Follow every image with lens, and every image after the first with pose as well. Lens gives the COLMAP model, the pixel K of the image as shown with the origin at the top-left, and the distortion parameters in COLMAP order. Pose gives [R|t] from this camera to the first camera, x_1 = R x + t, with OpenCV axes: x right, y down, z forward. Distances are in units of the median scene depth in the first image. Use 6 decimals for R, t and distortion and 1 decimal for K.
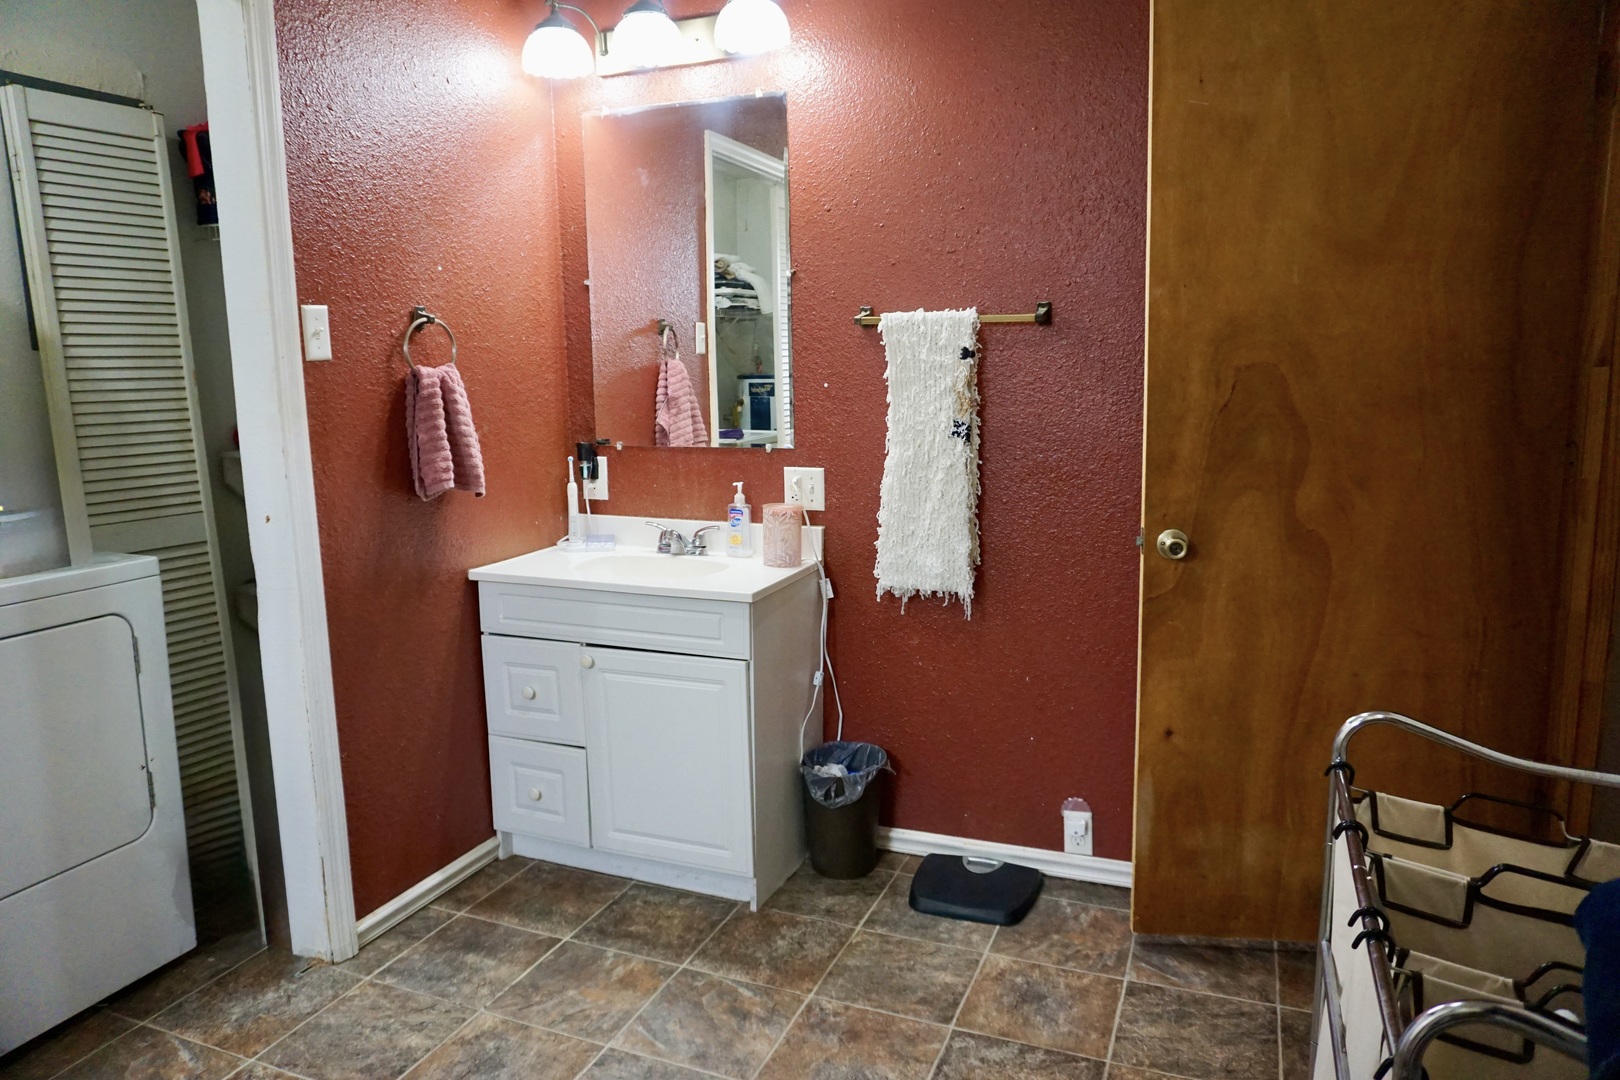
lens RADIAL K [[1069.4, 0, 809.5], [0, 1069.4, 541.3], [0, 0, 1]] dist [-0.040156, 0.004262]
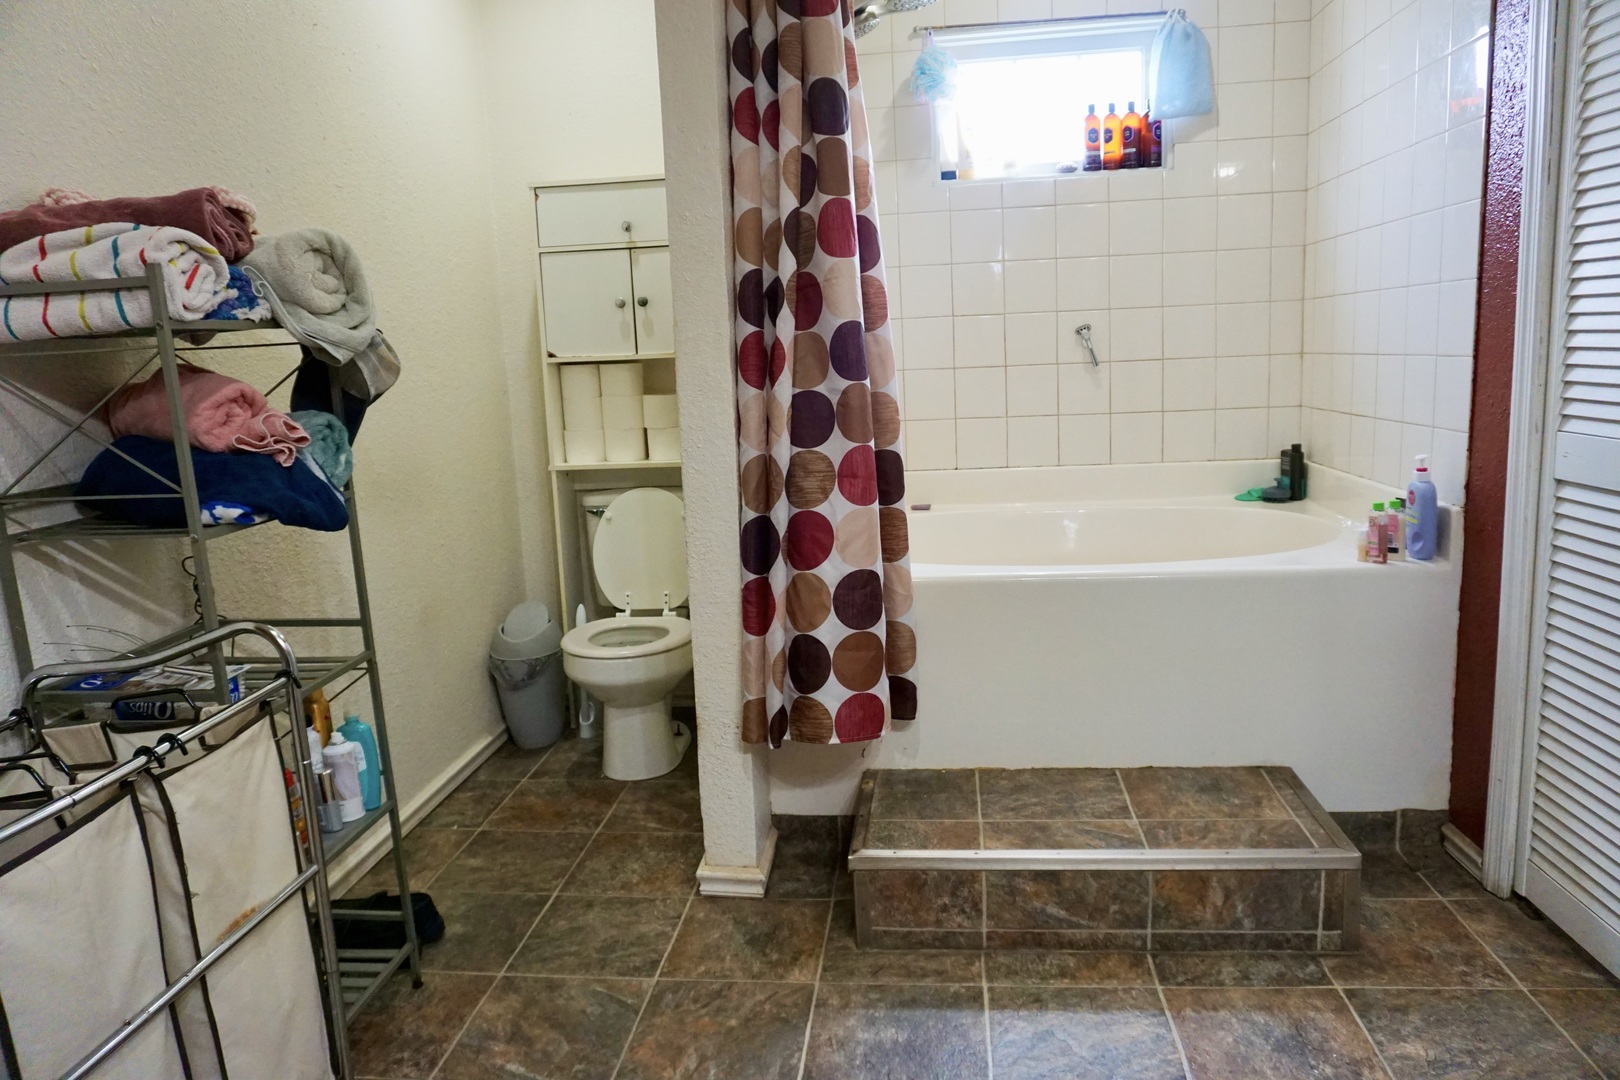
lens RADIAL K [[1069.4, 0, 810.6], [0, 1069.4, 541.4], [0, 0, 1]] dist [-0.040156, 0.004262]
pose [[-0.961049, 0.110147, -0.253480, 0.365684], [0.022366, 0.945139, 0.325903, -0.213585], [0.275471, 0.307539, -0.910788, 1.756687]]
